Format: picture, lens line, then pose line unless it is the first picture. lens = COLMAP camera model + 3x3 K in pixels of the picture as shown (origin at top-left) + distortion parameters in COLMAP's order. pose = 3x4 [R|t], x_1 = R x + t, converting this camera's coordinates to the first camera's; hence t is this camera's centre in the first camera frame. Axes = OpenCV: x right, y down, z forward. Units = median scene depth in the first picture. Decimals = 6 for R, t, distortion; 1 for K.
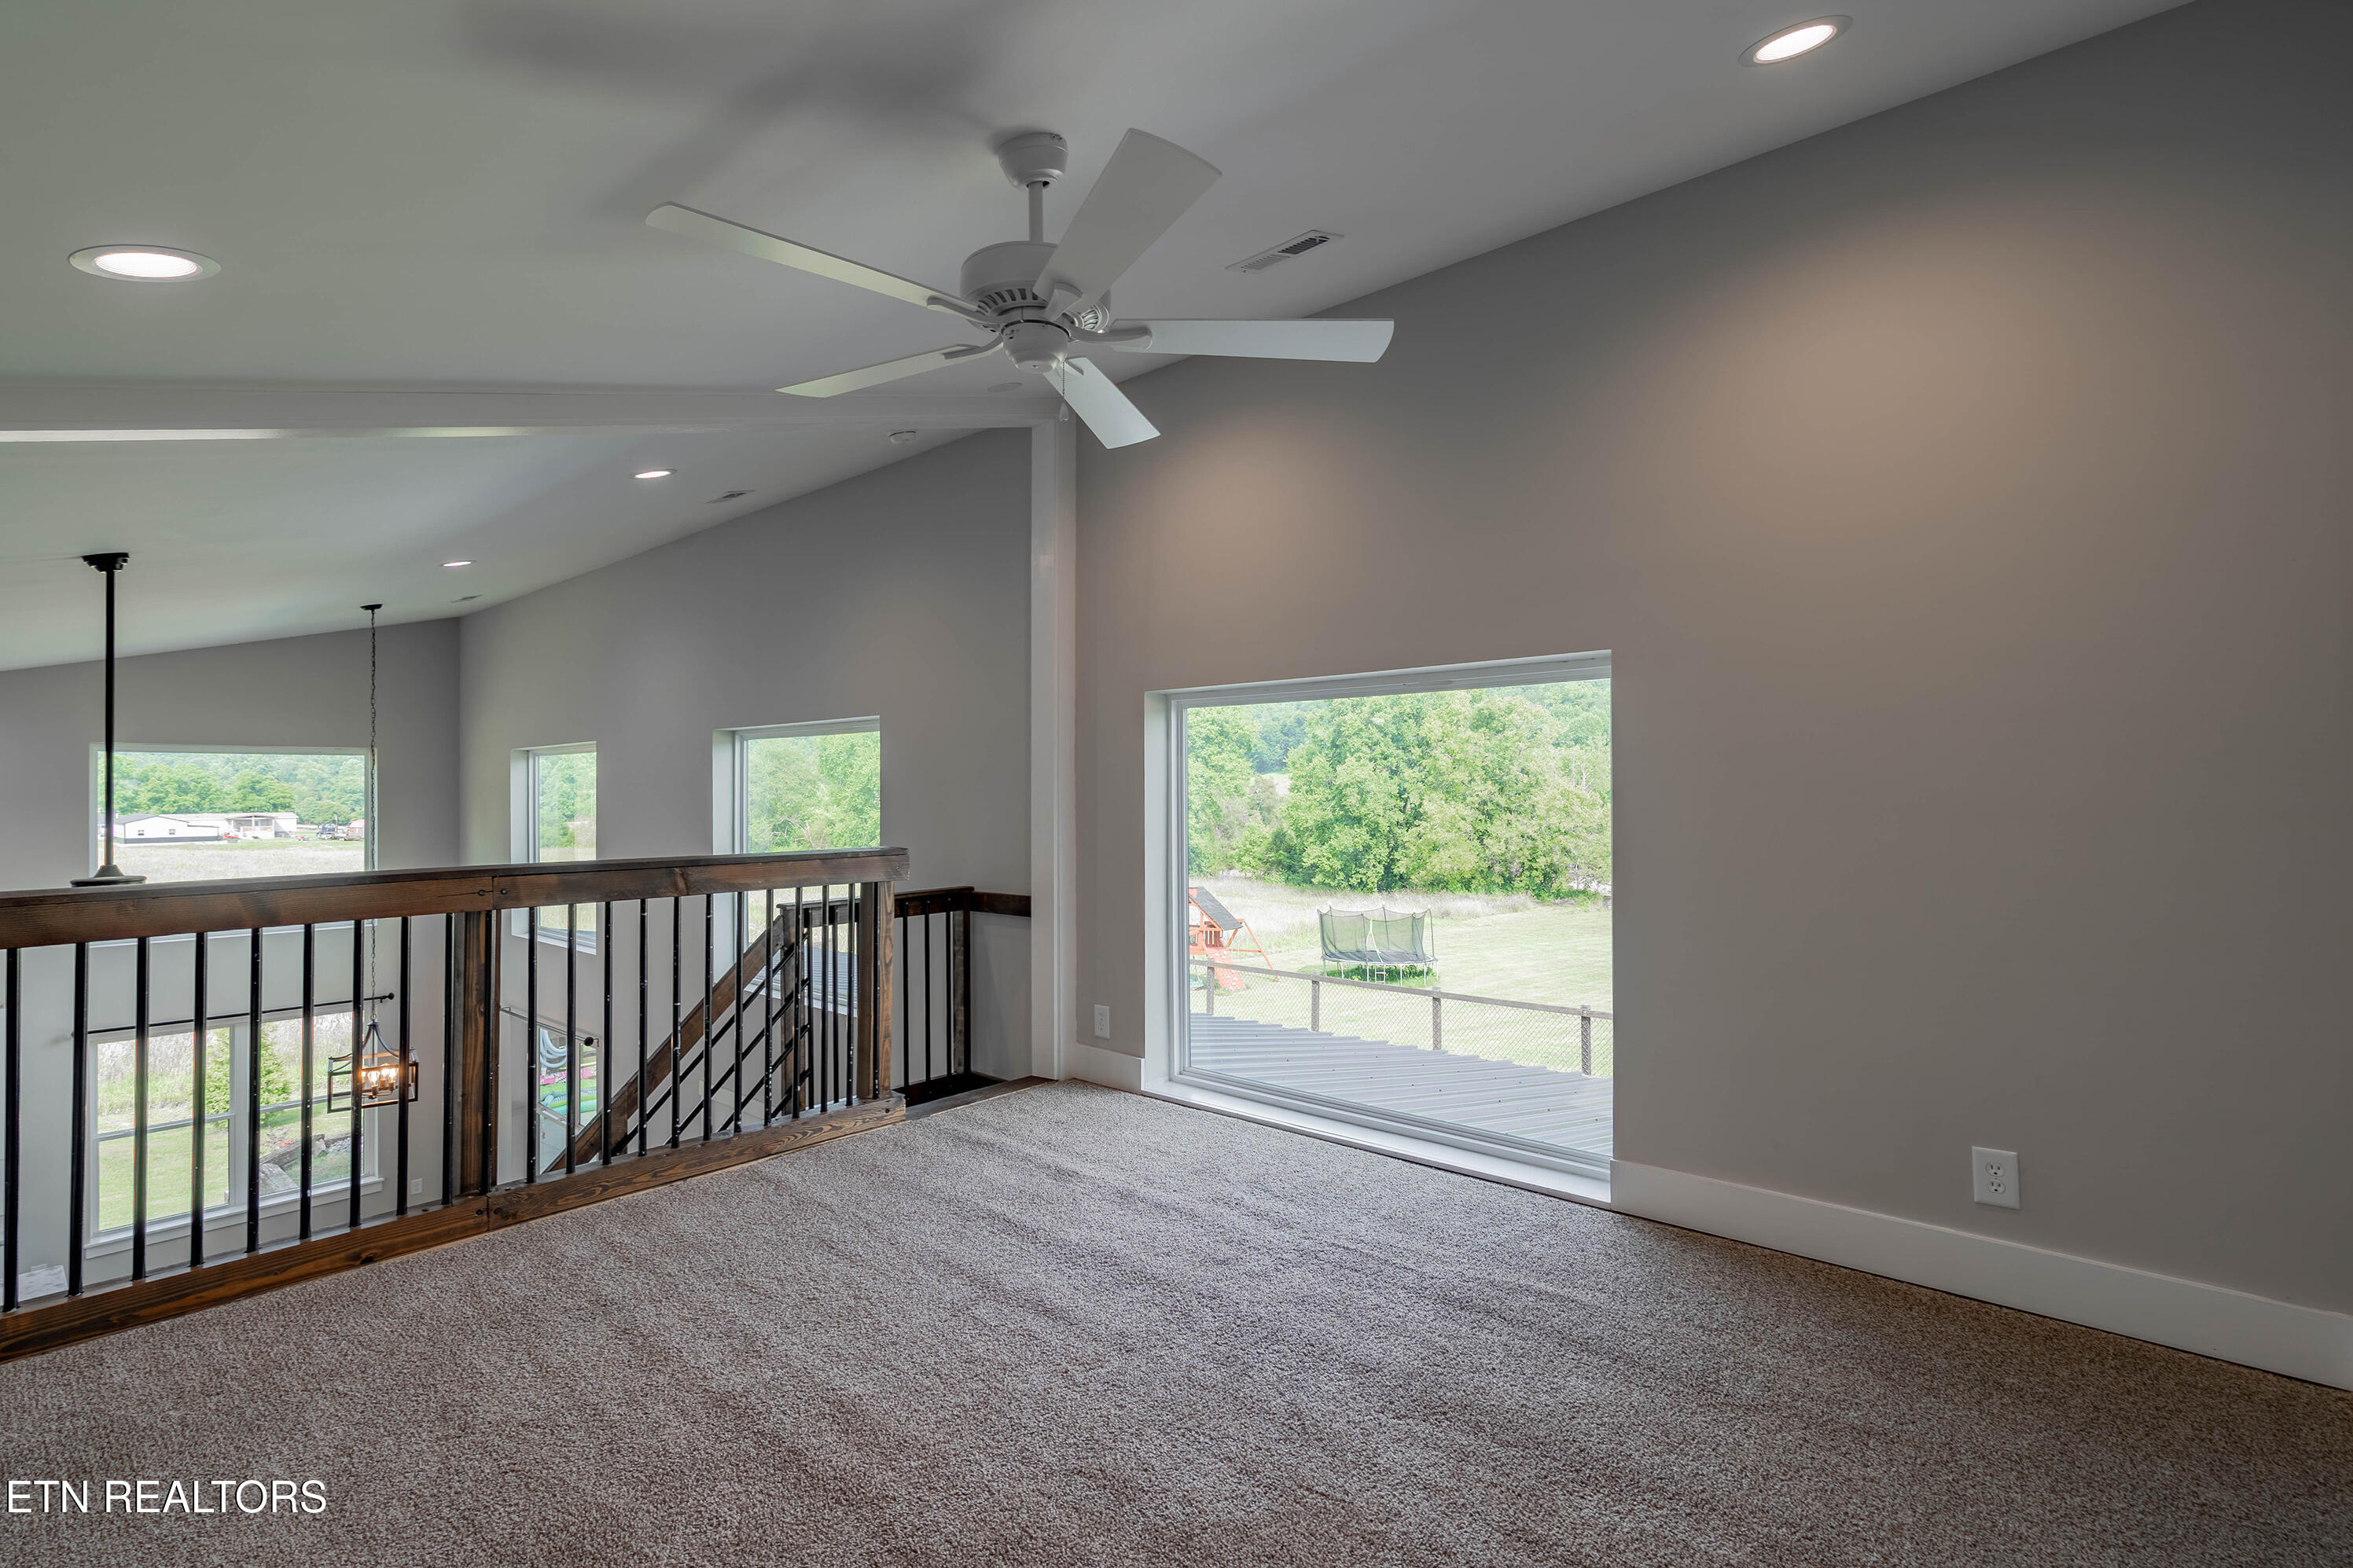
lens RADIAL K [[1088.8, 0, 1196.5], [0, 1088.8, 778.0], [0, 0, 1]] dist [0.003472, 0.000907]
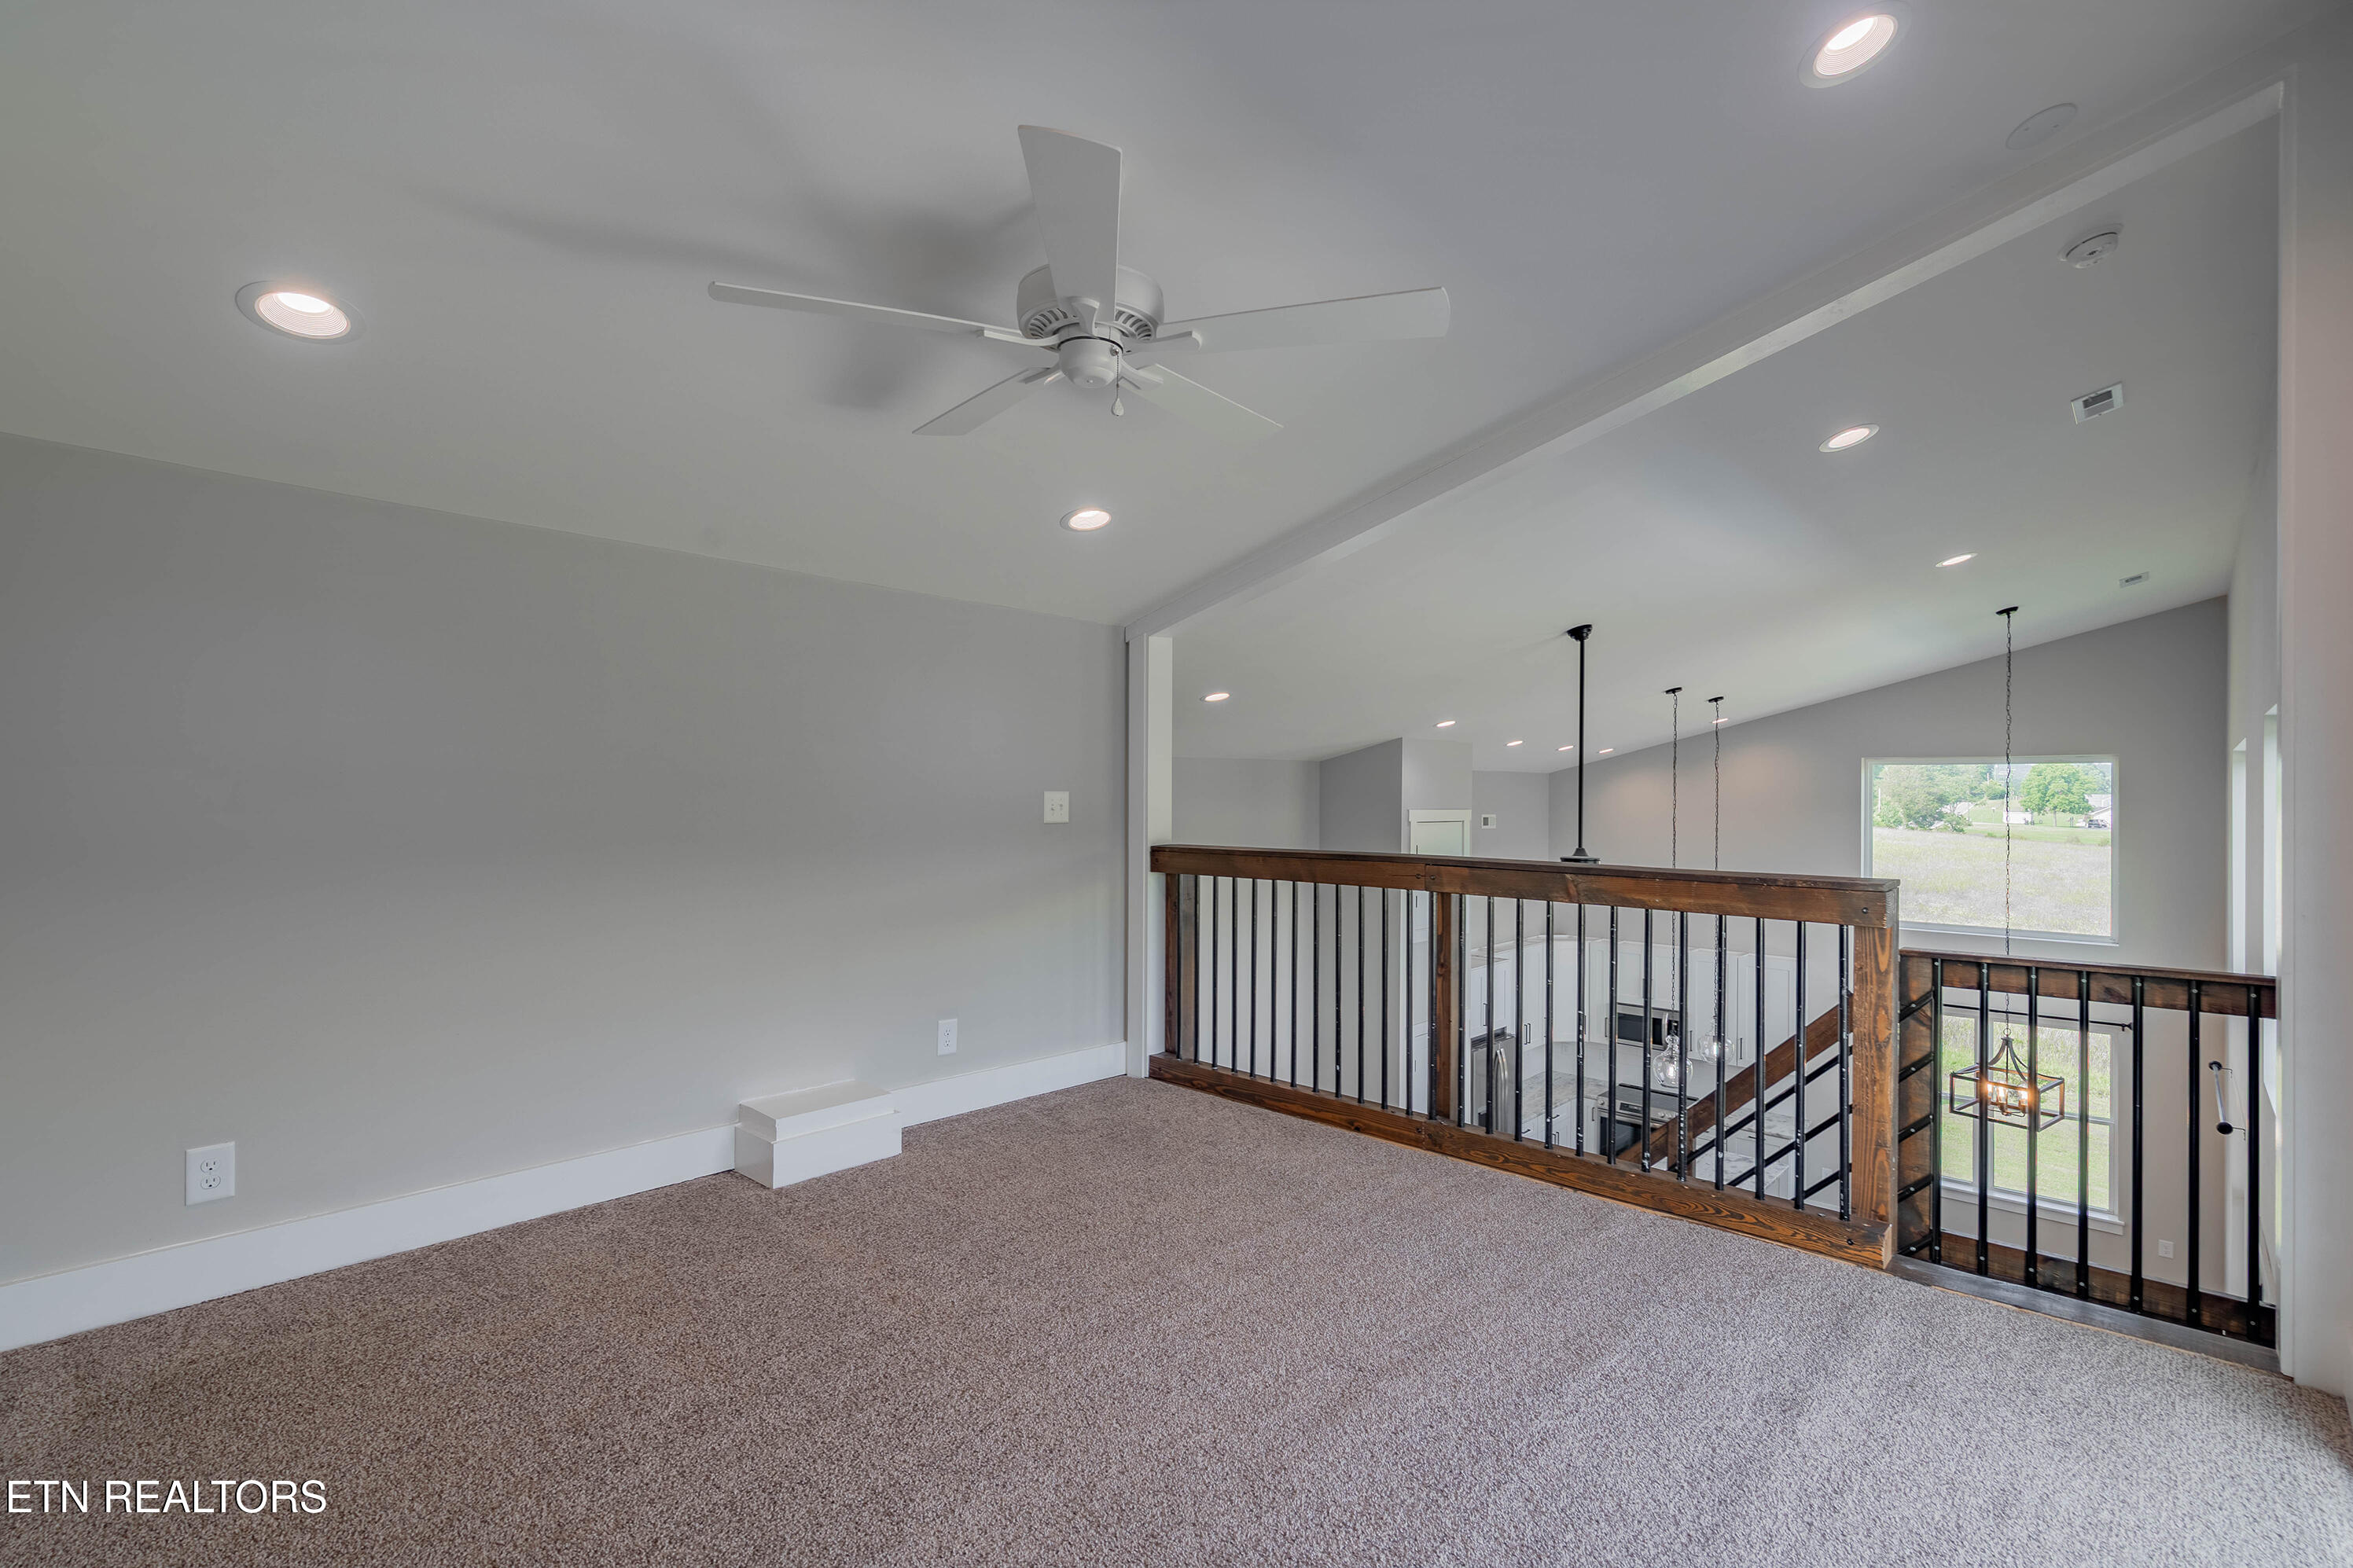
lens RADIAL K [[1088.8, 0, 1196.3], [0, 1088.8, 788.8], [0, 0, 1]] dist [0.003472, 0.000907]
pose [[-0.022727, -0.001263, -0.999741, 0.495873], [0.000688, 0.999999, -0.001279, 0.005290], [0.999741, -0.000717, -0.022726, 0.638002]]
